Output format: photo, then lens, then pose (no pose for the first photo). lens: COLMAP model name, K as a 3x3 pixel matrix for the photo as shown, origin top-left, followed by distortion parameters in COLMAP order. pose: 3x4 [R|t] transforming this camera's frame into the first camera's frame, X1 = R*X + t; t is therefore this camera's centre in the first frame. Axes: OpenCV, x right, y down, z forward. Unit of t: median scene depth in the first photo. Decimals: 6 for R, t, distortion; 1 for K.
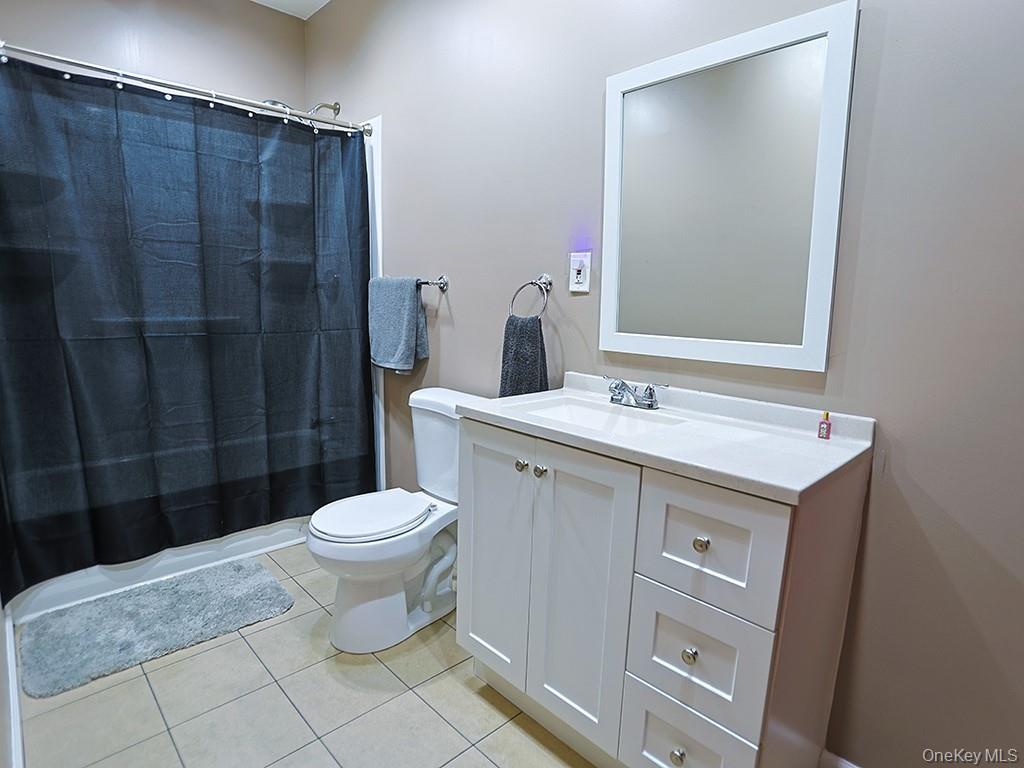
lens RADIAL K [[558.3, 0, 512.1], [0, 558.3, 385.2], [0, 0, 1]] dist [-0.046024, 0.005620]
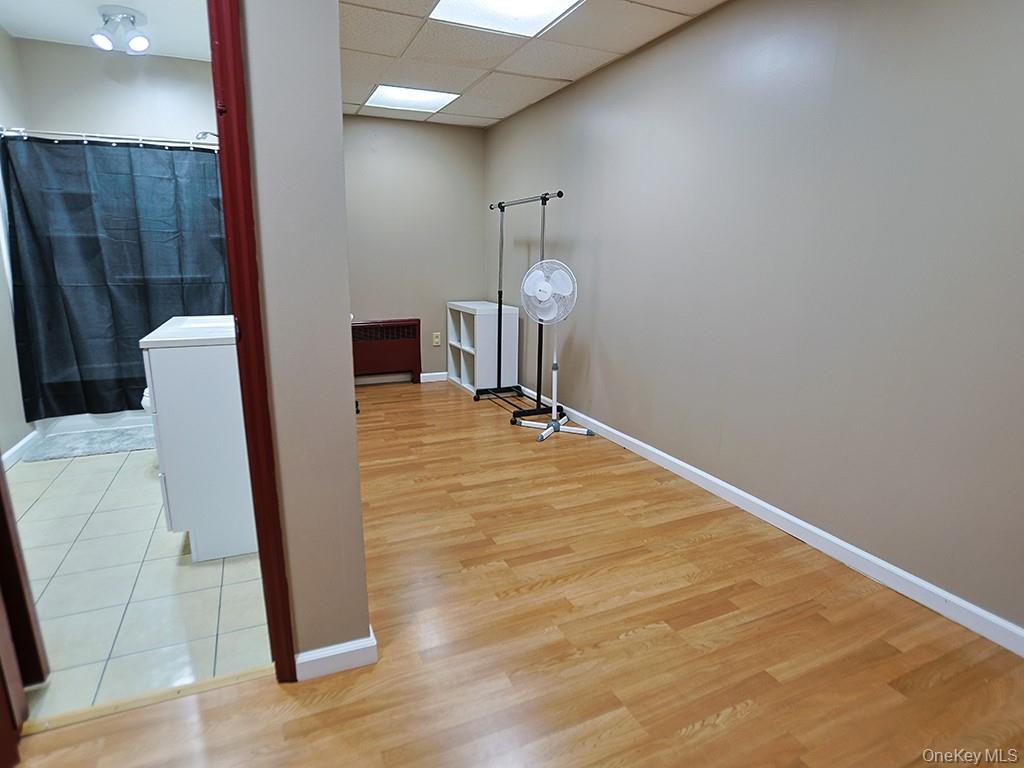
lens RADIAL K [[558.3, 0, 512.1], [0, 558.3, 382.6], [0, 0, 1]] dist [-0.046024, 0.005620]
pose [[0.944111, 0.055074, -0.324994, 1.143366], [-0.039838, 0.997781, 0.053355, 0.079969], [0.327211, -0.037426, 0.944210, -0.233805]]
